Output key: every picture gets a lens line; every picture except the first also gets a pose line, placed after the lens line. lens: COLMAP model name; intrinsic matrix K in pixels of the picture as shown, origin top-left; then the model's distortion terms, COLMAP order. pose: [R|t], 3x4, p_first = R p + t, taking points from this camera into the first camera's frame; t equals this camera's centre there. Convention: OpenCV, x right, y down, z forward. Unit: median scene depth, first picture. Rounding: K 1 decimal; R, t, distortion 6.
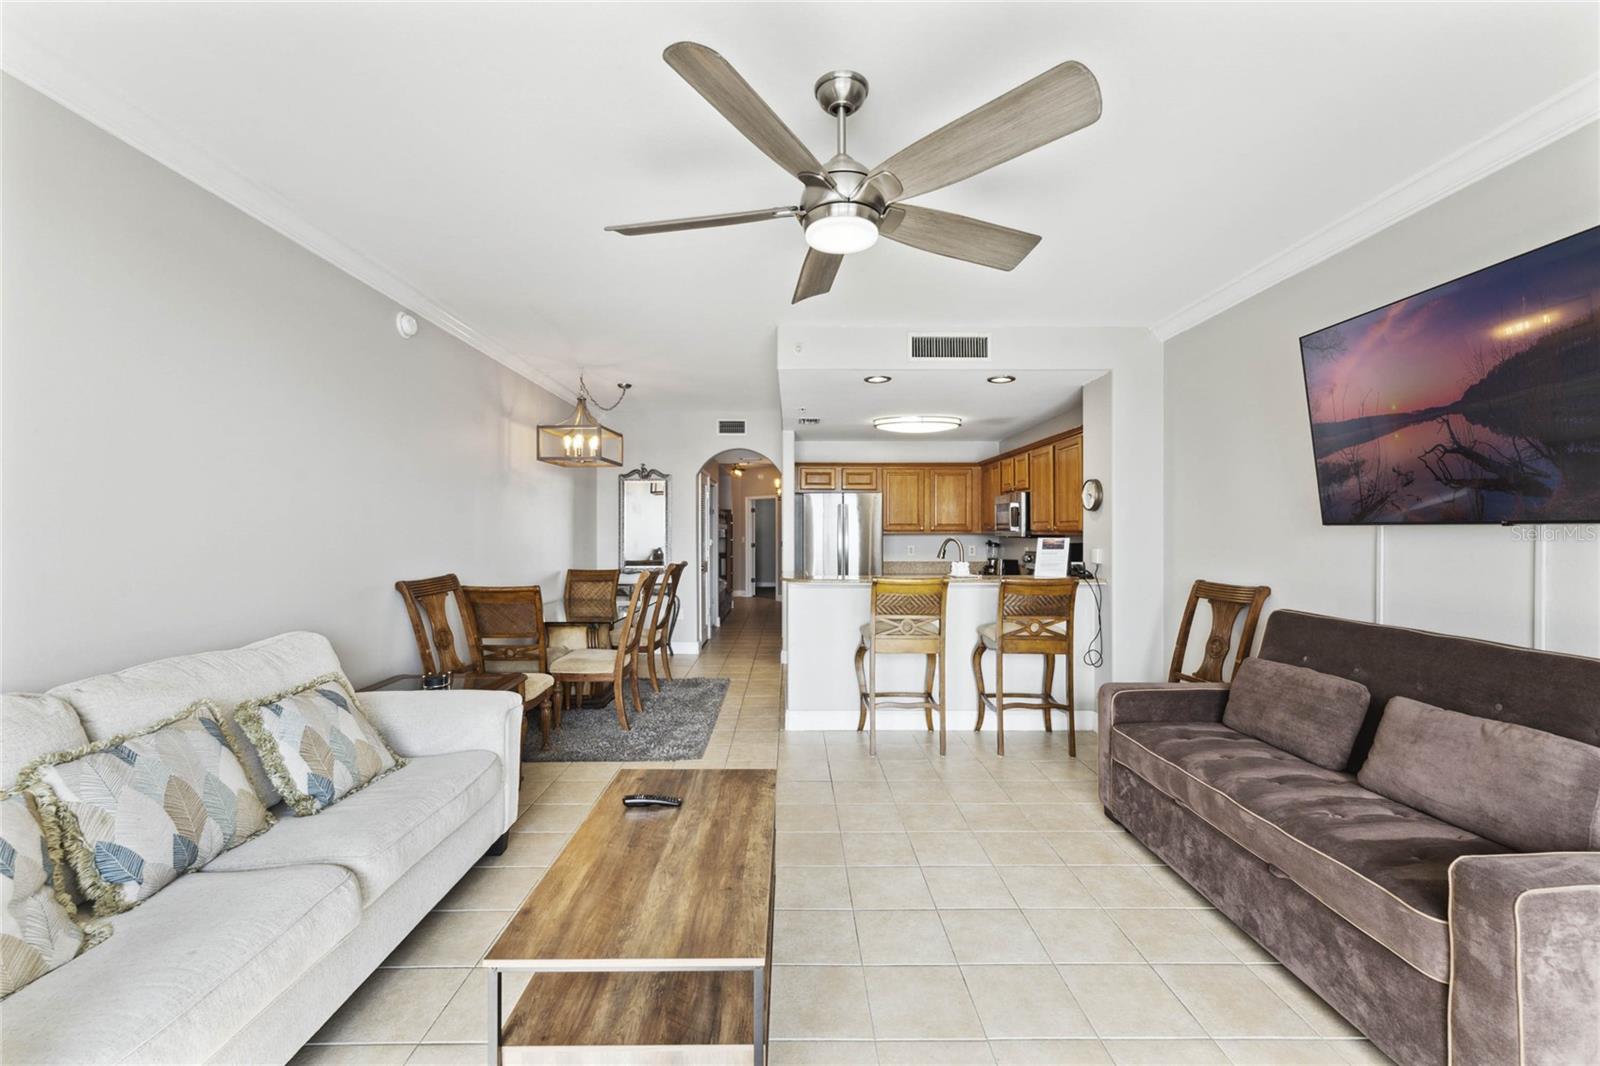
lens RADIAL K [[648.8, 0, 801.6], [0, 648.8, 527.7], [0, 0, 1]] dist [0.002416, 0.000067]
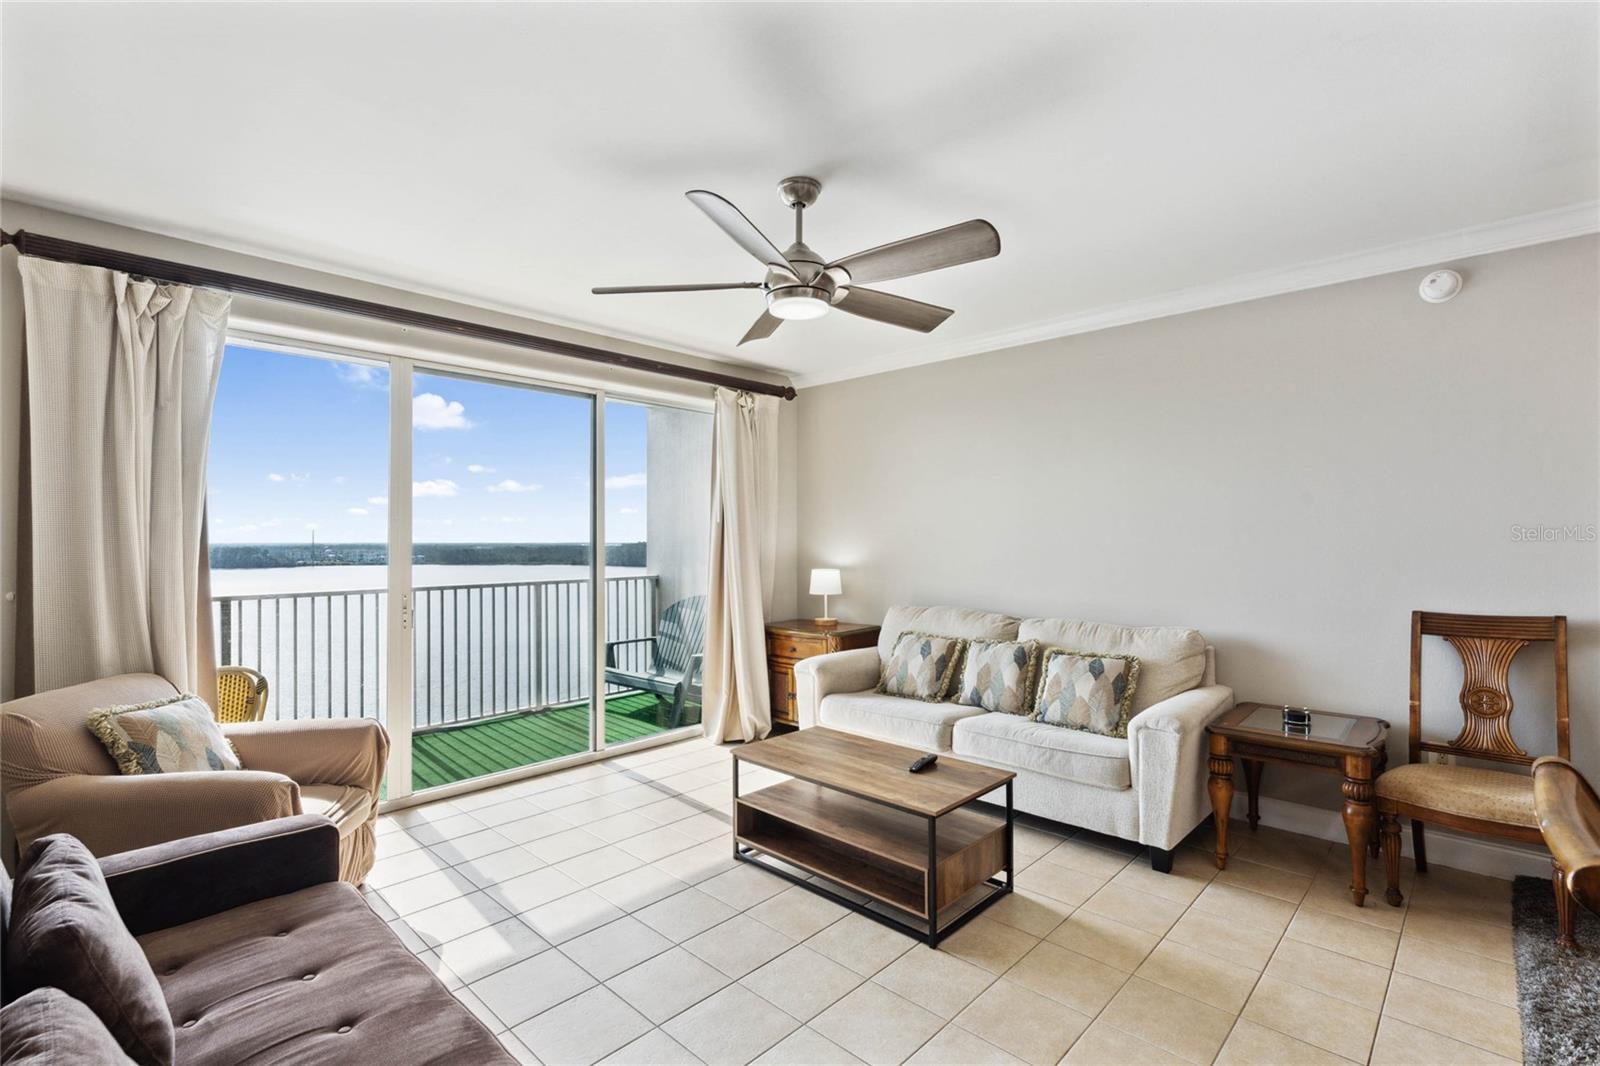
lens RADIAL K [[739.1, 0, 789.5], [0, 739.1, 526.7], [0, 0, 1]] dist [0.001203, 0.000329]
pose [[-0.709245, -0.009616, -0.704897, 0.540086], [0.007505, 0.999747, -0.021190, -0.008687], [0.704922, -0.020319, -0.708993, 1.015097]]
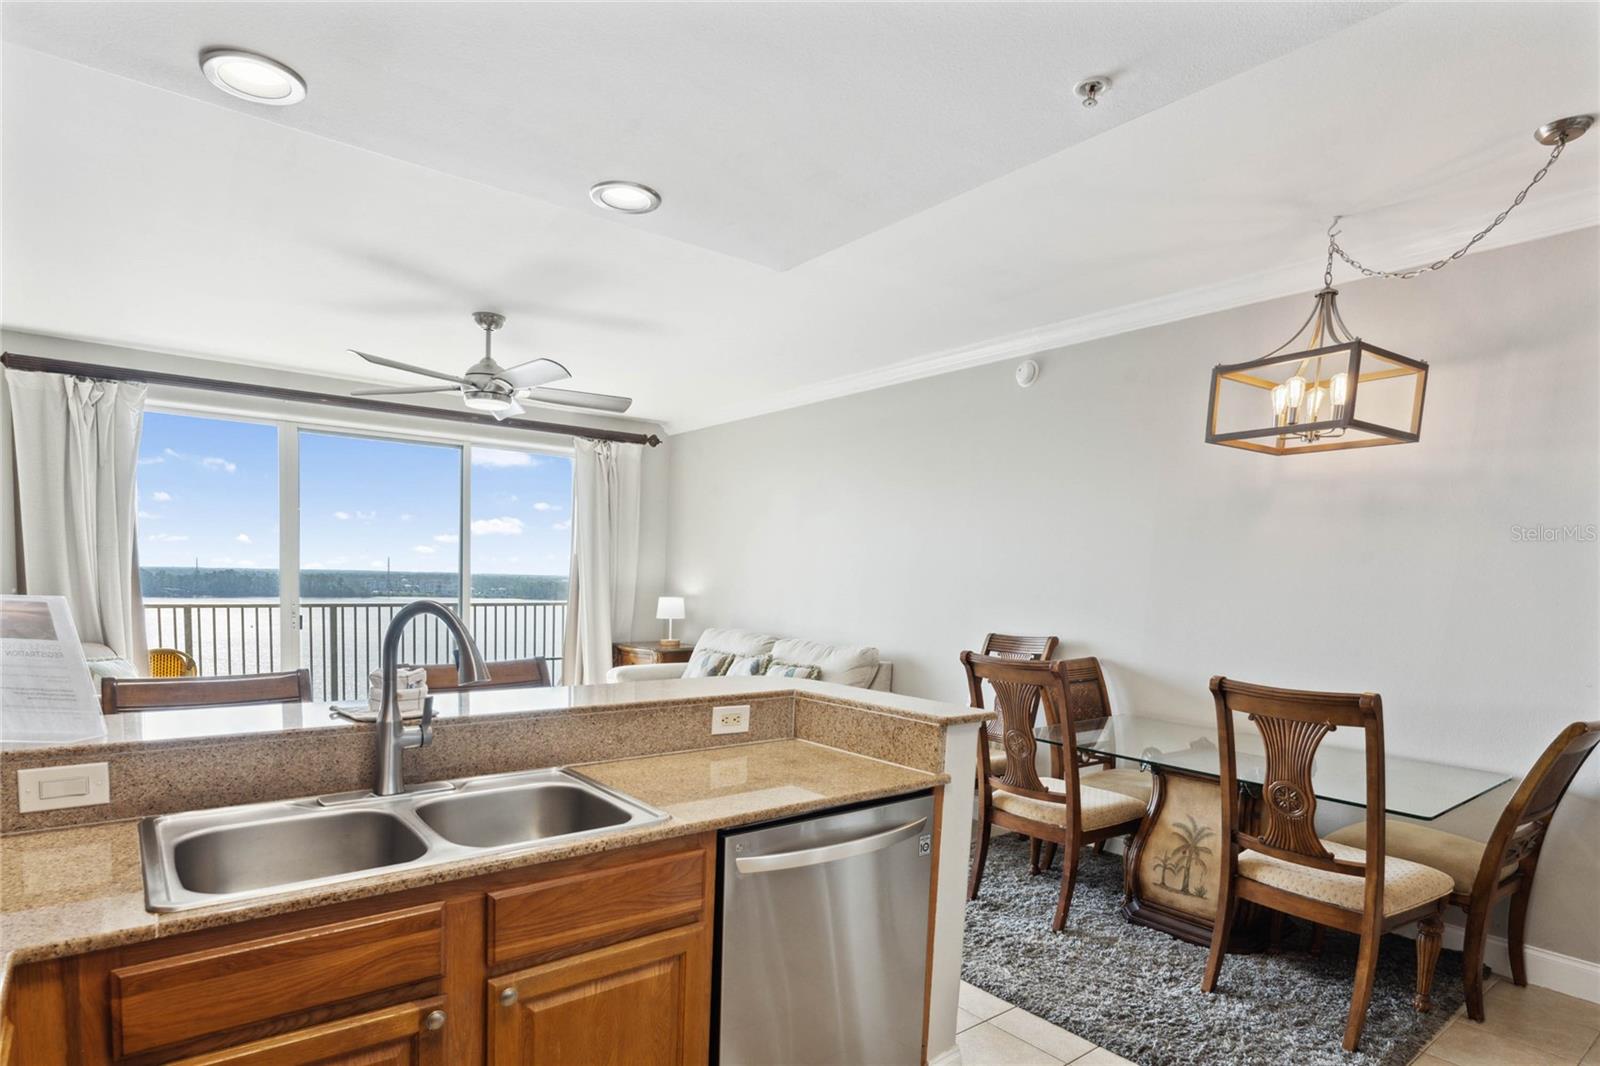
lens RADIAL K [[840.7, 0, 802.4], [0, 840.7, 629.8], [0, 0, 1]] dist [-0.001568, -0.001406]
pose [[-0.795450, 0.023756, -0.605553, 0.388860], [-0.021320, 0.997516, 0.067138, -0.016287], [0.605644, 0.066315, -0.792968, 1.704918]]
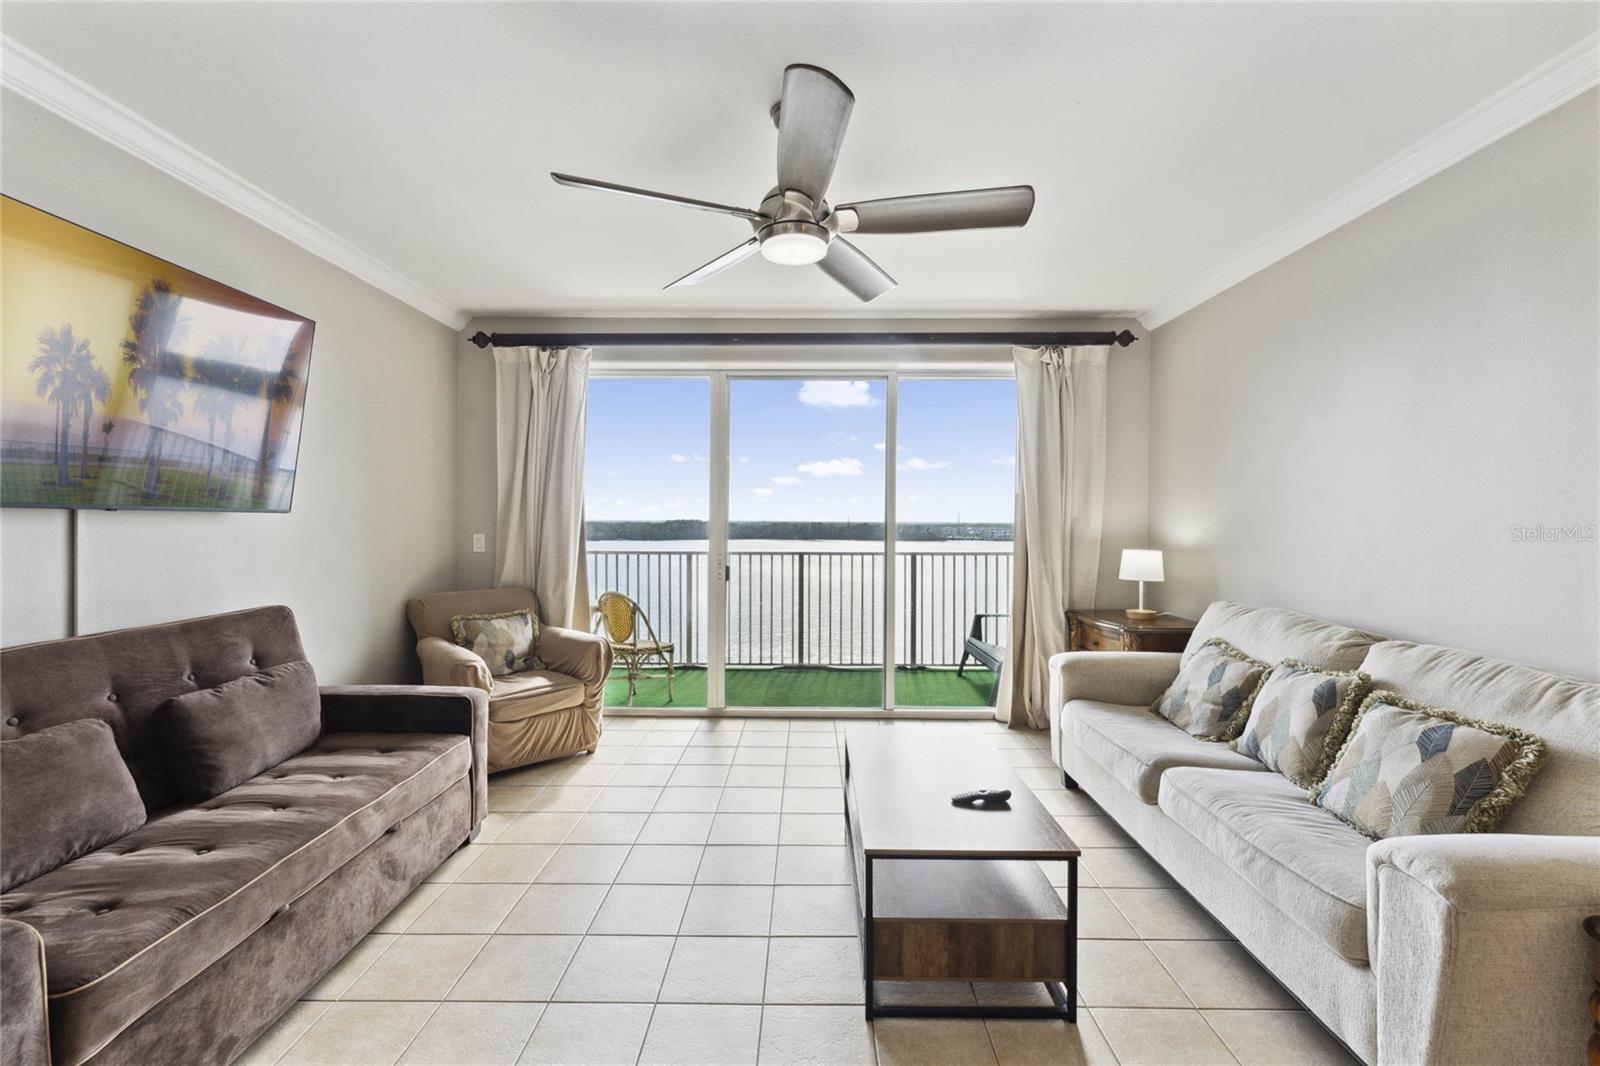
lens RADIAL K [[663.1, 0, 797.6], [0, 663.1, 524.7], [0, 0, 1]] dist [-0.000457, -0.000407]
pose [[-0.999457, -0.004569, 0.032630, 0.010069], [-0.004513, 0.999988, 0.001800, 0.004982], [-0.032638, 0.001651, -0.999466, 1.099811]]
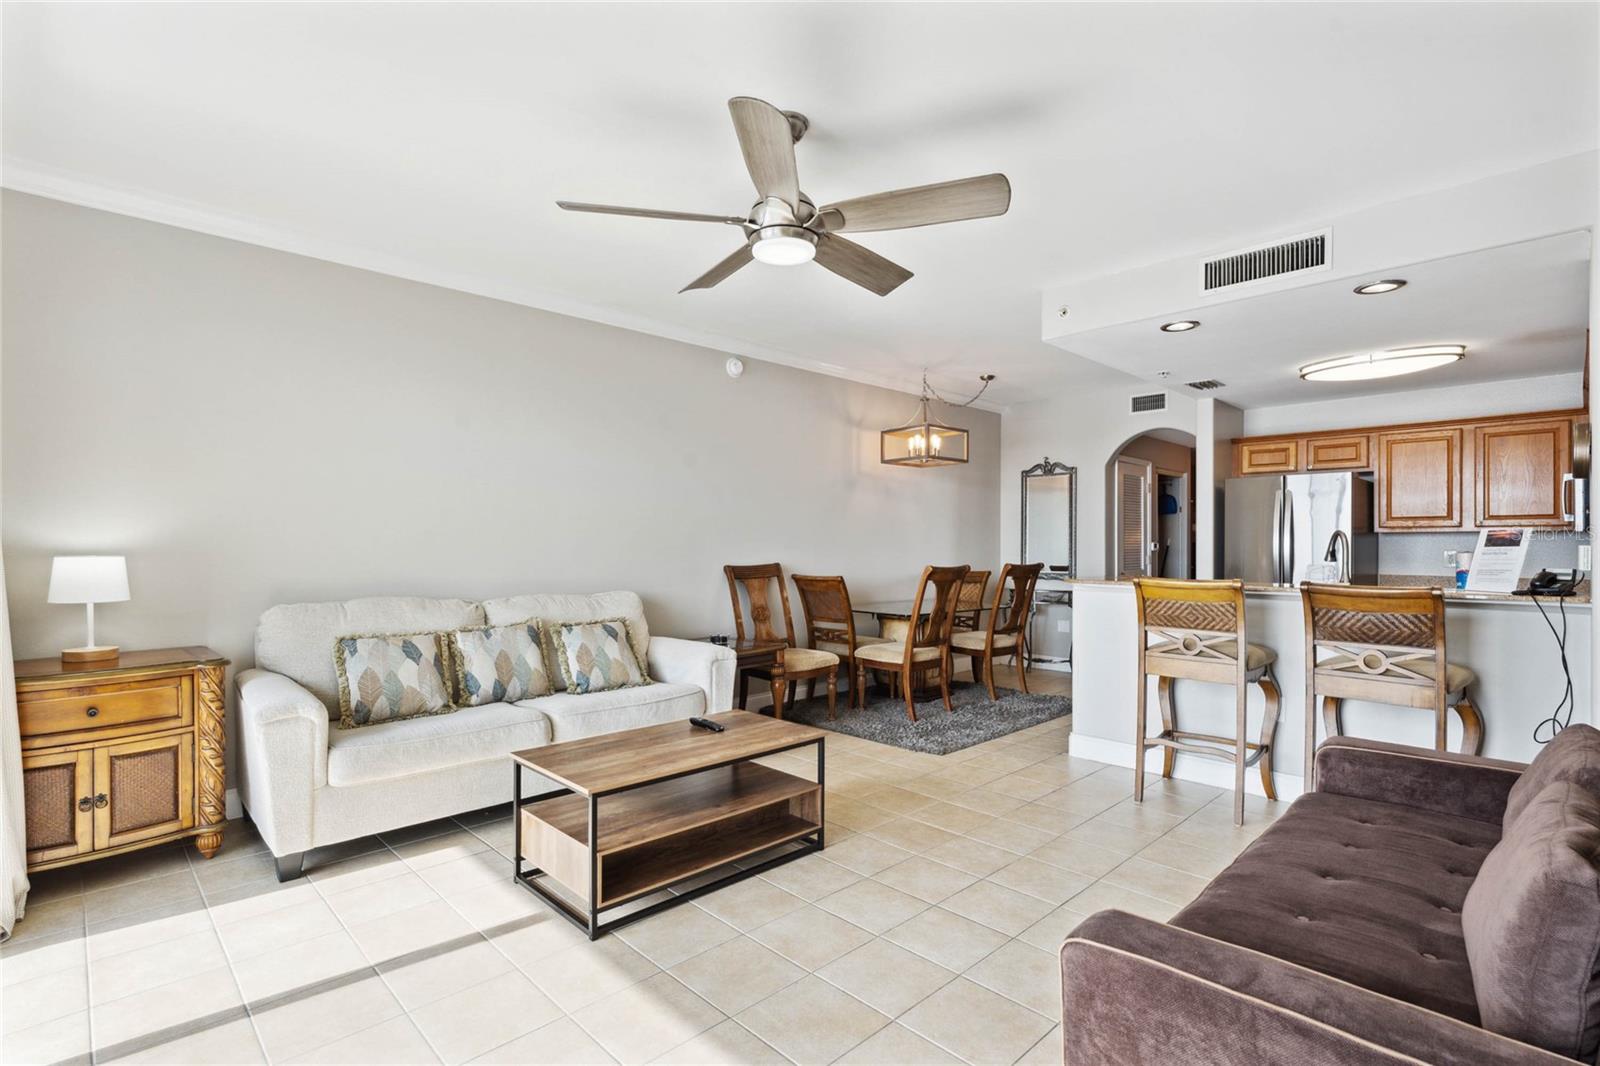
lens RADIAL K [[766.4, 0, 800.0], [0, 766.4, 533.0], [0, 0, 1]] dist [-0.002842, -0.000763]
pose [[0.686424, -0.009854, -0.727135, 0.550076], [0.002947, 0.999938, -0.010768, 0.031825], [0.727196, 0.005248, 0.686410, 0.049165]]
